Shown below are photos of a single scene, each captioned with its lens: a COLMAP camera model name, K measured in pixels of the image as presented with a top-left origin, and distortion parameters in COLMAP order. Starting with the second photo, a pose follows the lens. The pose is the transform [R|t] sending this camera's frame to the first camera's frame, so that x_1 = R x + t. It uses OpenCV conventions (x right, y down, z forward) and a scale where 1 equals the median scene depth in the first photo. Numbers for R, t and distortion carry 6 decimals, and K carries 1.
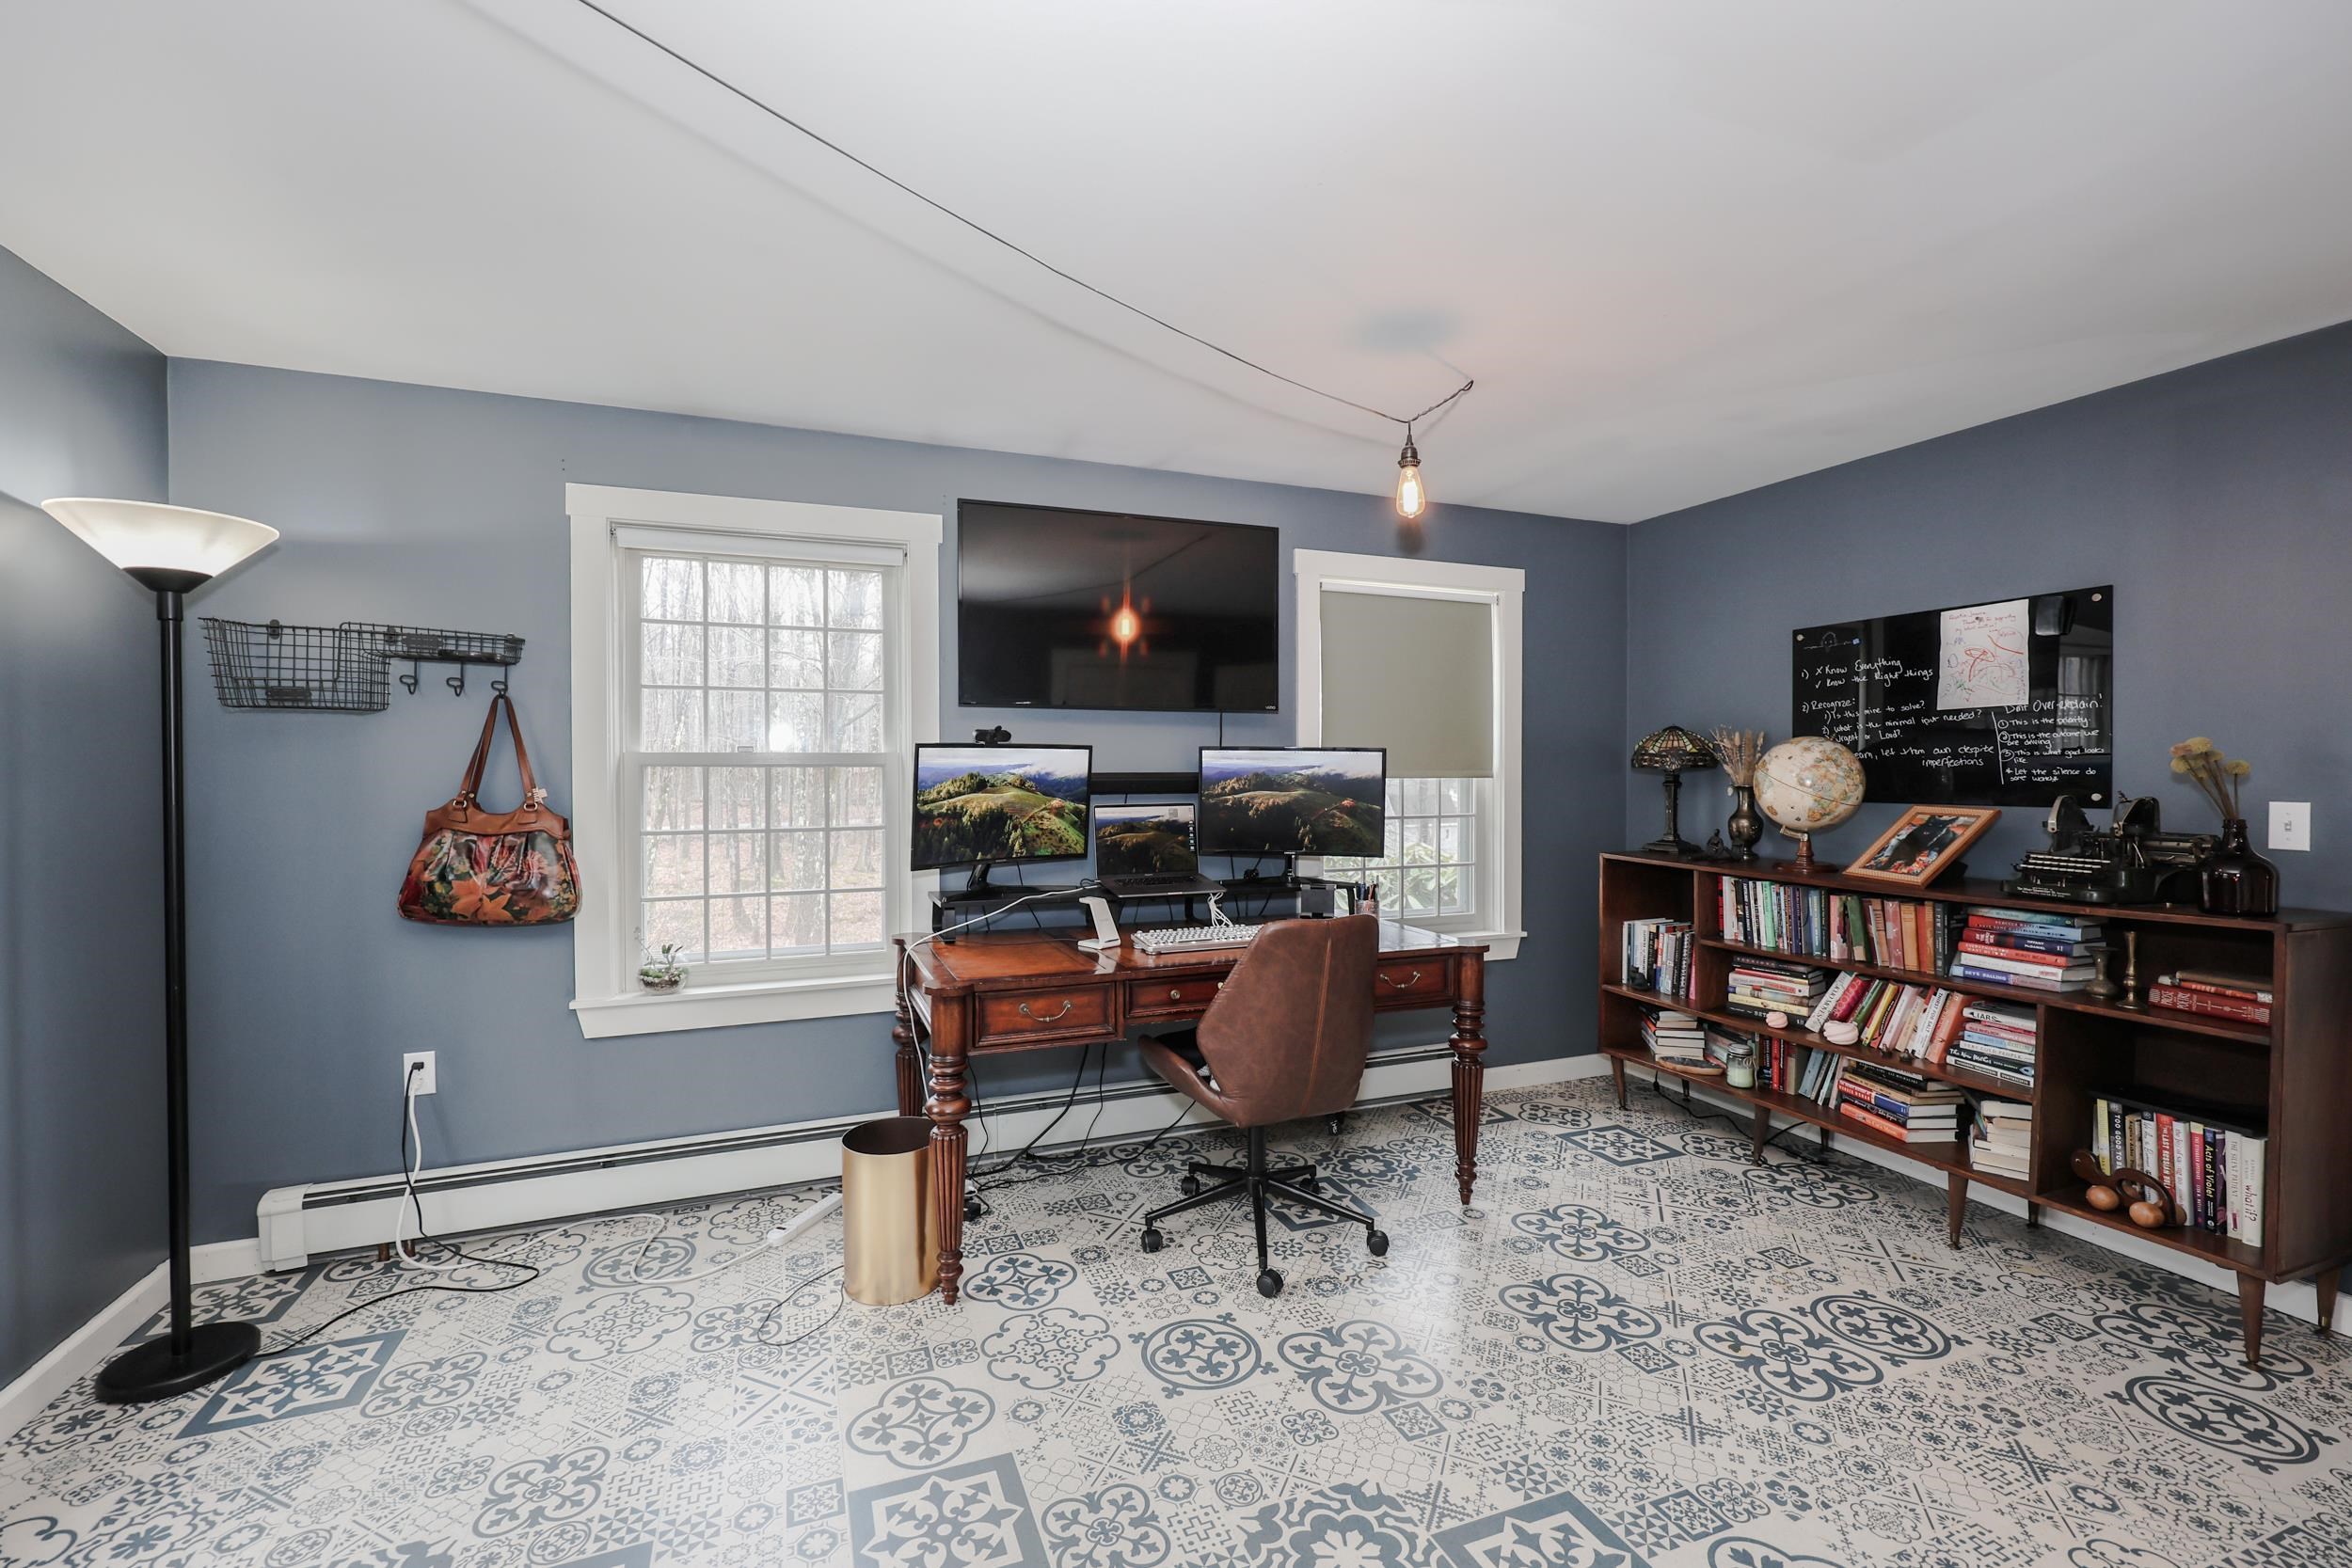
lens RADIAL K [[970.2, 0, 1181.0], [0, 970.2, 775.6], [0, 0, 1]] dist [0.001815, -0.000229]
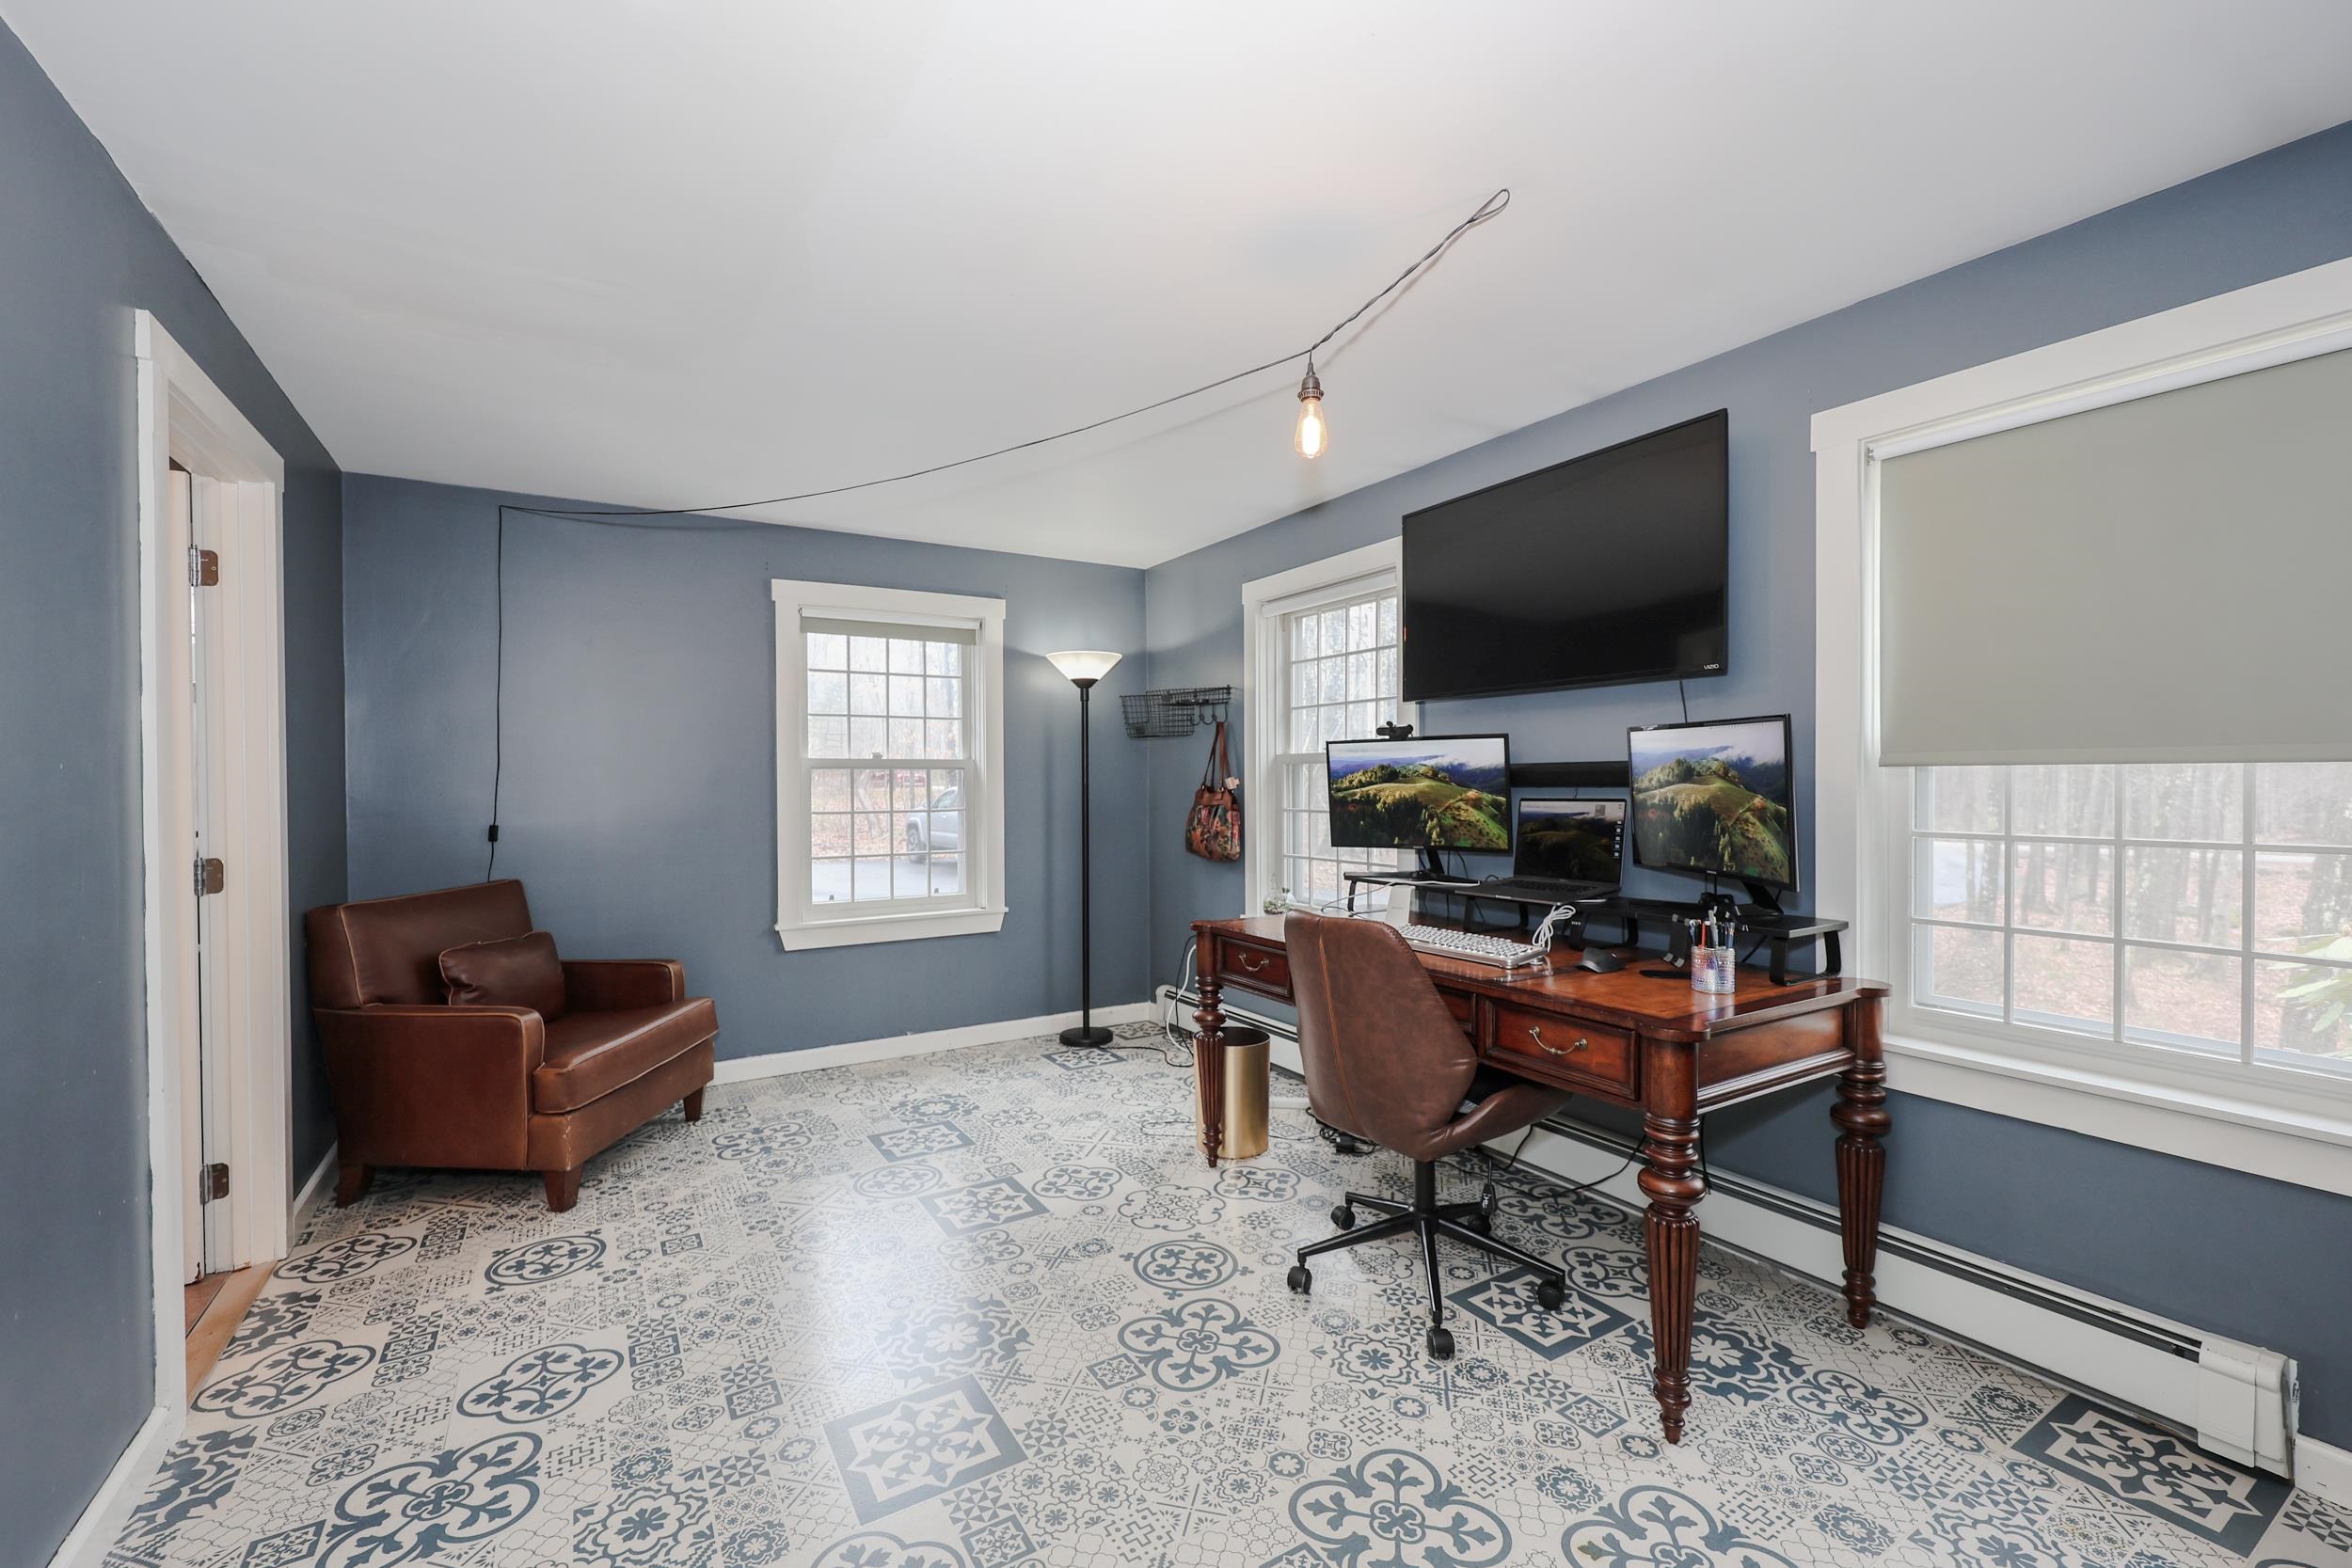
lens RADIAL K [[970.2, 0, 1185.4], [0, 970.2, 790.6], [0, 0, 1]] dist [0.001815, -0.000229]
pose [[0.196305, 0.009529, -0.980497, 0.837038], [-0.000640, 0.999954, 0.009590, 0.016761], [0.980543, -0.001255, 0.196302, 0.567618]]
